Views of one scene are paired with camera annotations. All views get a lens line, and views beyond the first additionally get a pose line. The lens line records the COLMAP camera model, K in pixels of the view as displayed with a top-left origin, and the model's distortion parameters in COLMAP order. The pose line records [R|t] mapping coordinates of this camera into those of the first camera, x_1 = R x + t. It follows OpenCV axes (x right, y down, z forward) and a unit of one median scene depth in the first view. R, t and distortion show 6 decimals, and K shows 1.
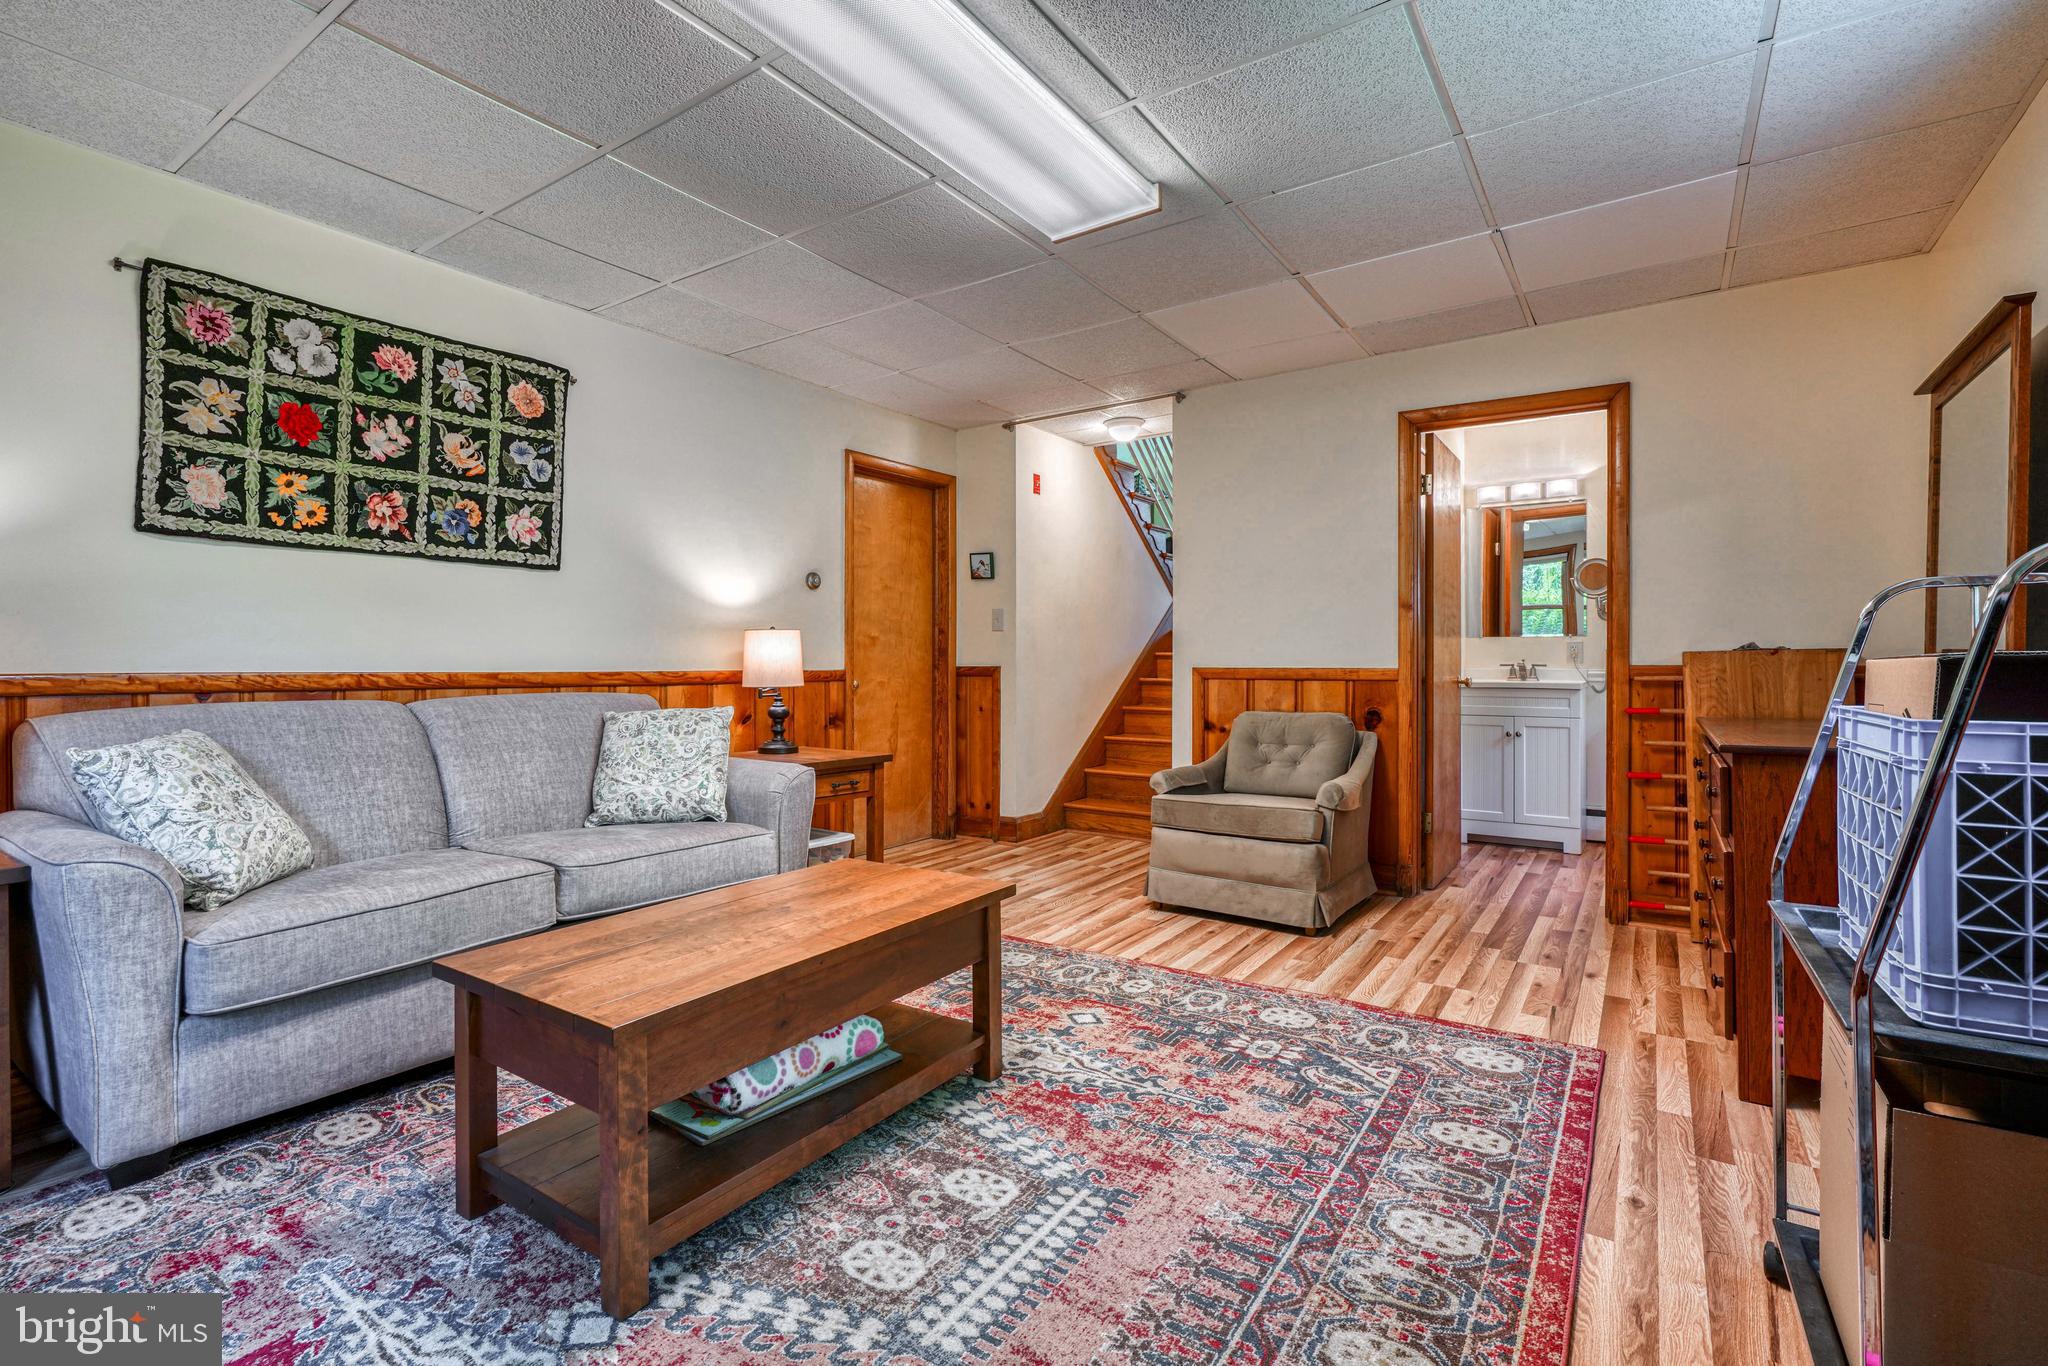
lens RADIAL K [[928.6, 0, 1020.6], [0, 928.6, 691.7], [0, 0, 1]] dist [-0.003986, 0.000582]
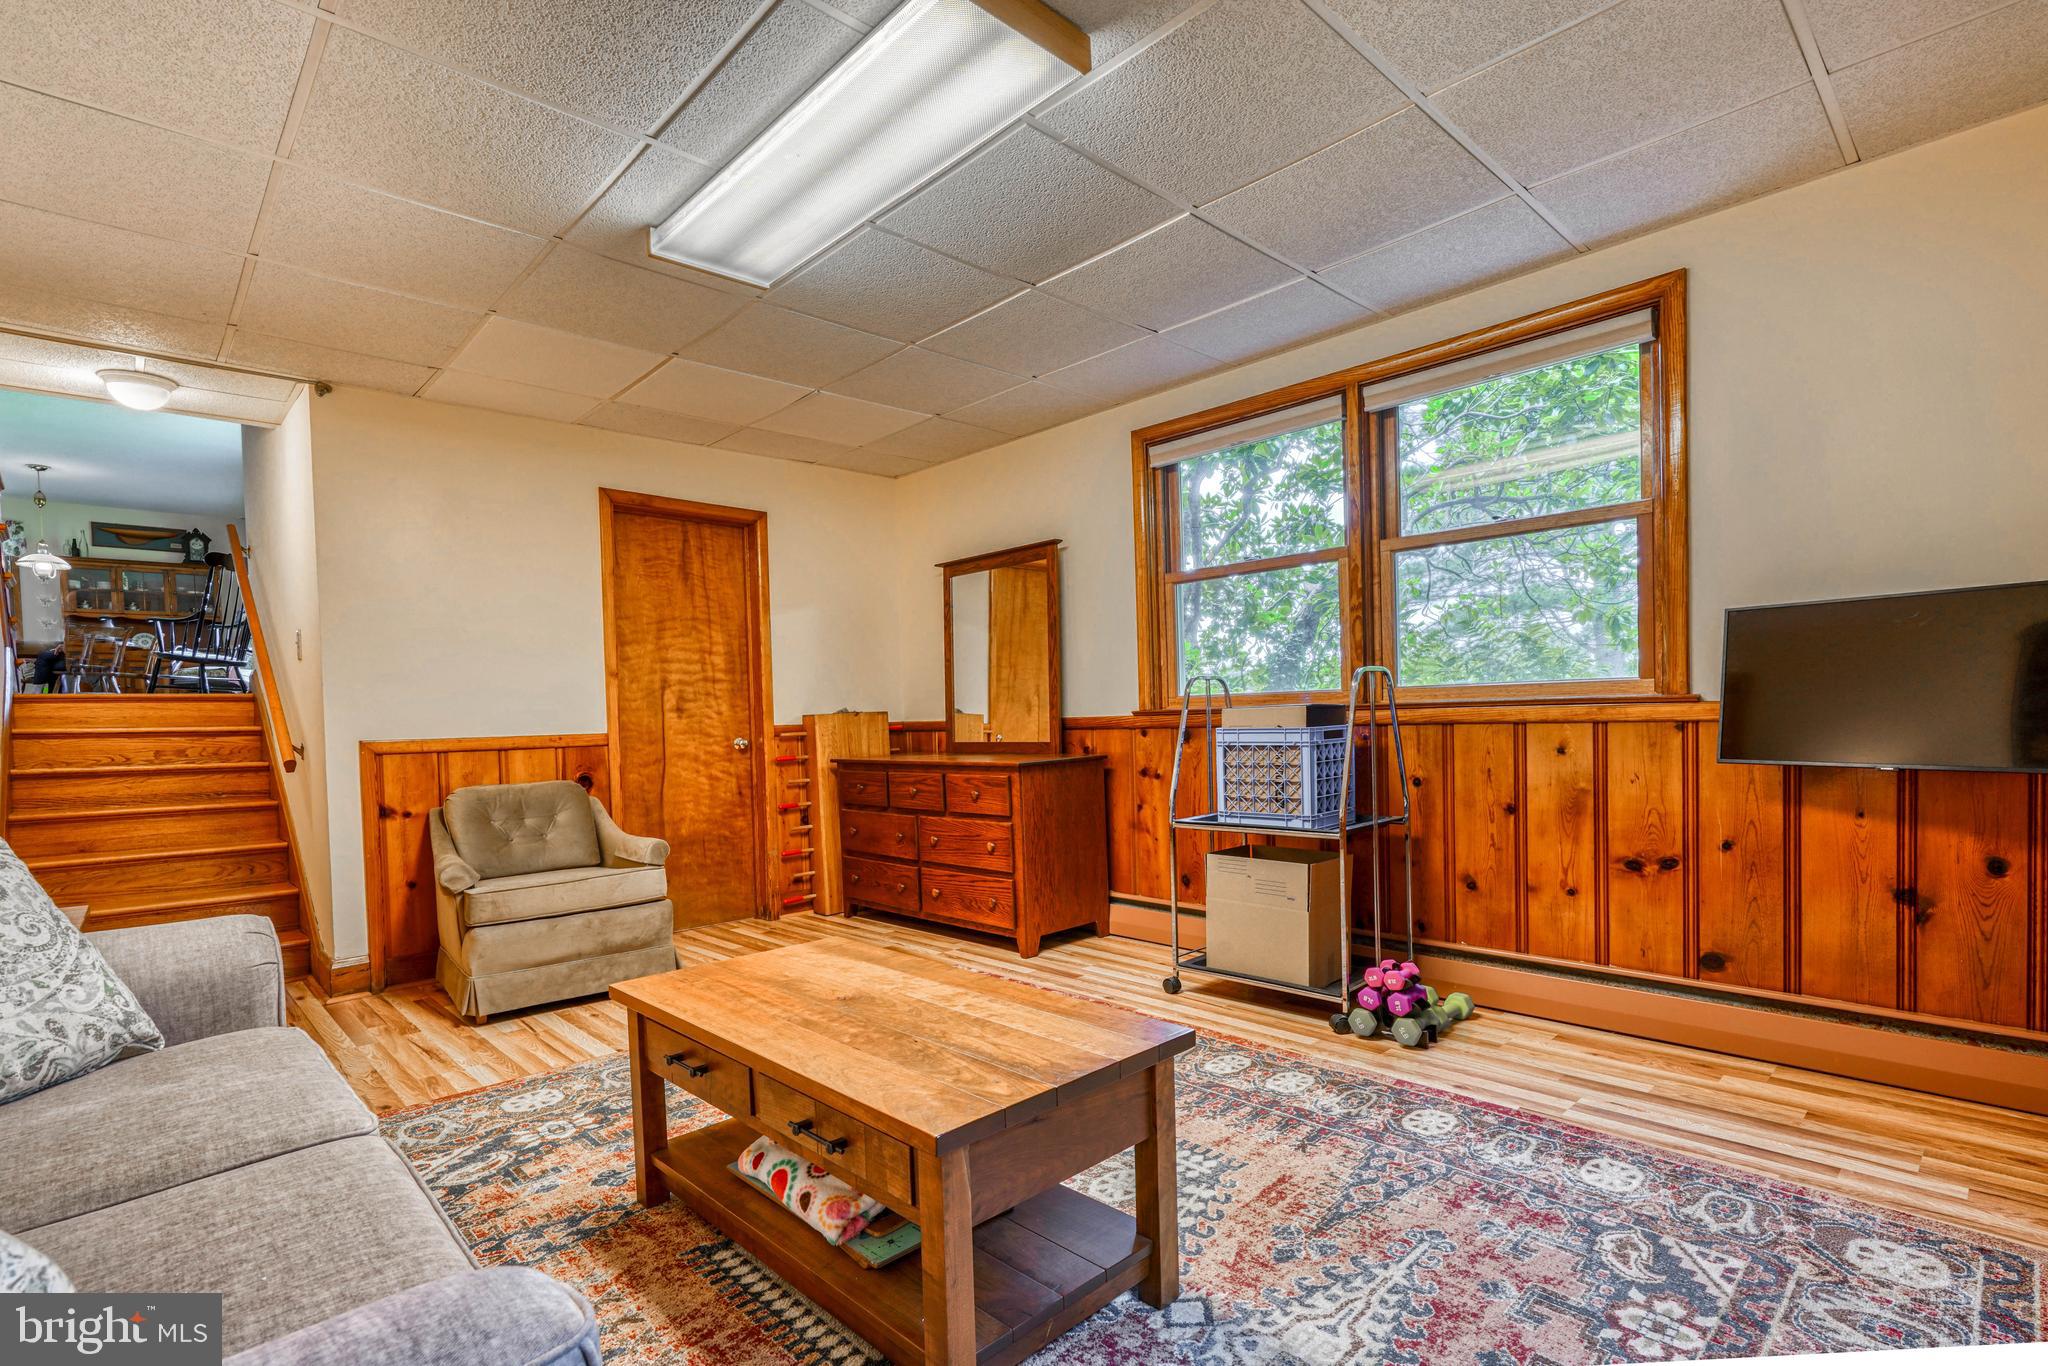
lens RADIAL K [[968.0, 0, 998.9], [0, 968.0, 775.1], [0, 0, 1]] dist [-0.003849, 0.000092]
pose [[0.222204, -0.064228, 0.972882, -0.961915], [0.058234, 0.996921, 0.052514, -0.016802], [-0.973260, 0.044986, 0.225260, 0.558197]]
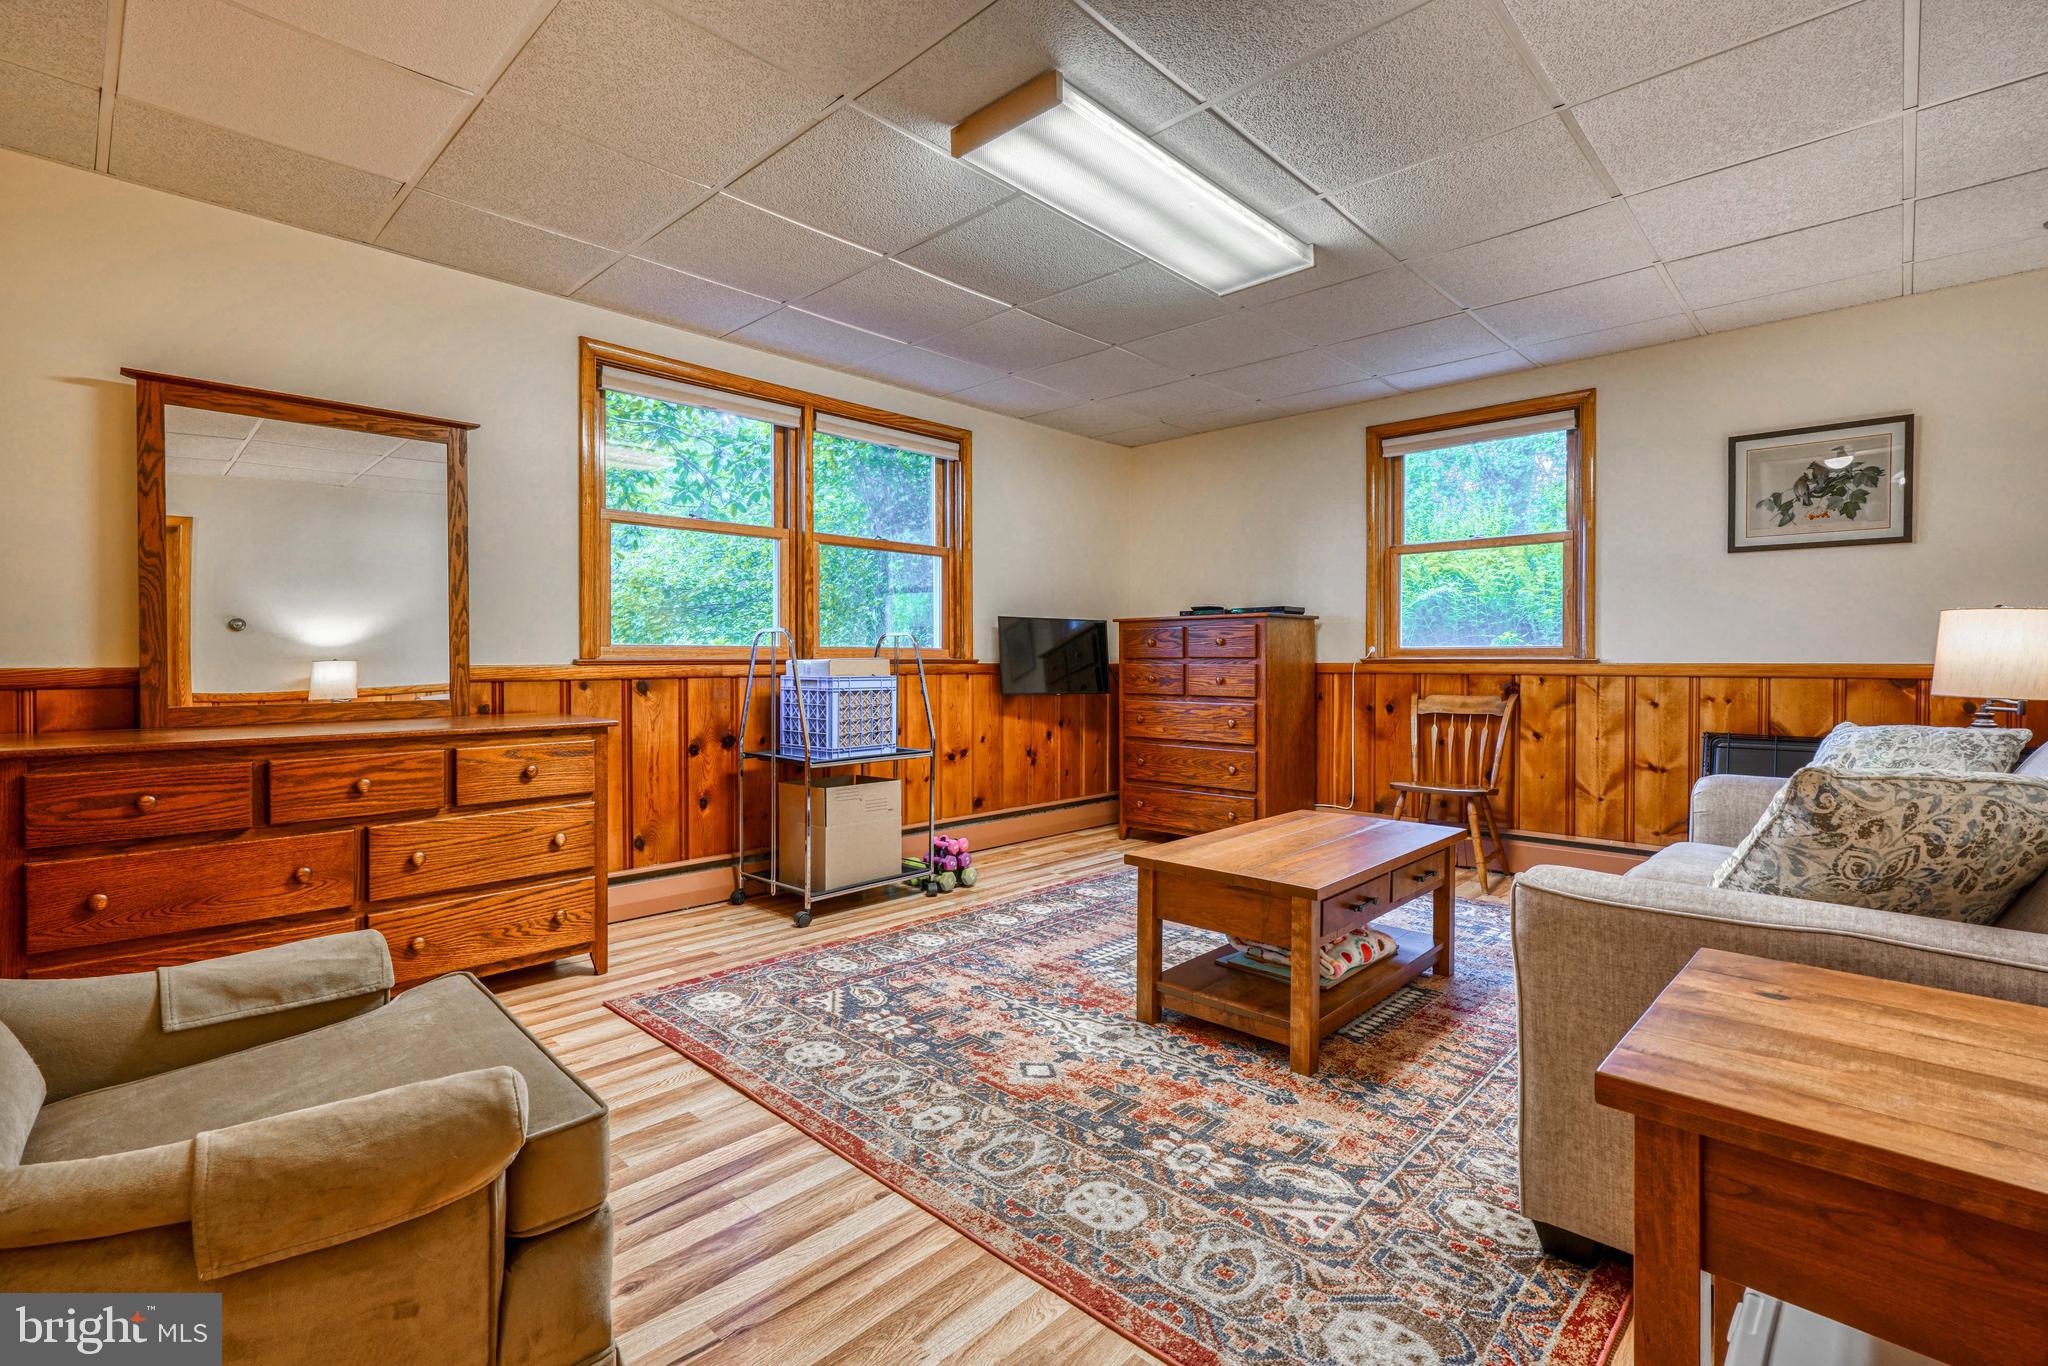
lens RADIAL K [[928.6, 0, 1020.6], [0, 928.6, 691.7], [0, 0, 1]] dist [-0.003986, 0.000582]
pose [[-0.986506, -0.004447, 0.163663, -0.062824], [0.005962, 0.997992, 0.063059, -0.063531], [-0.163615, 0.063184, -0.984499, 2.065117]]
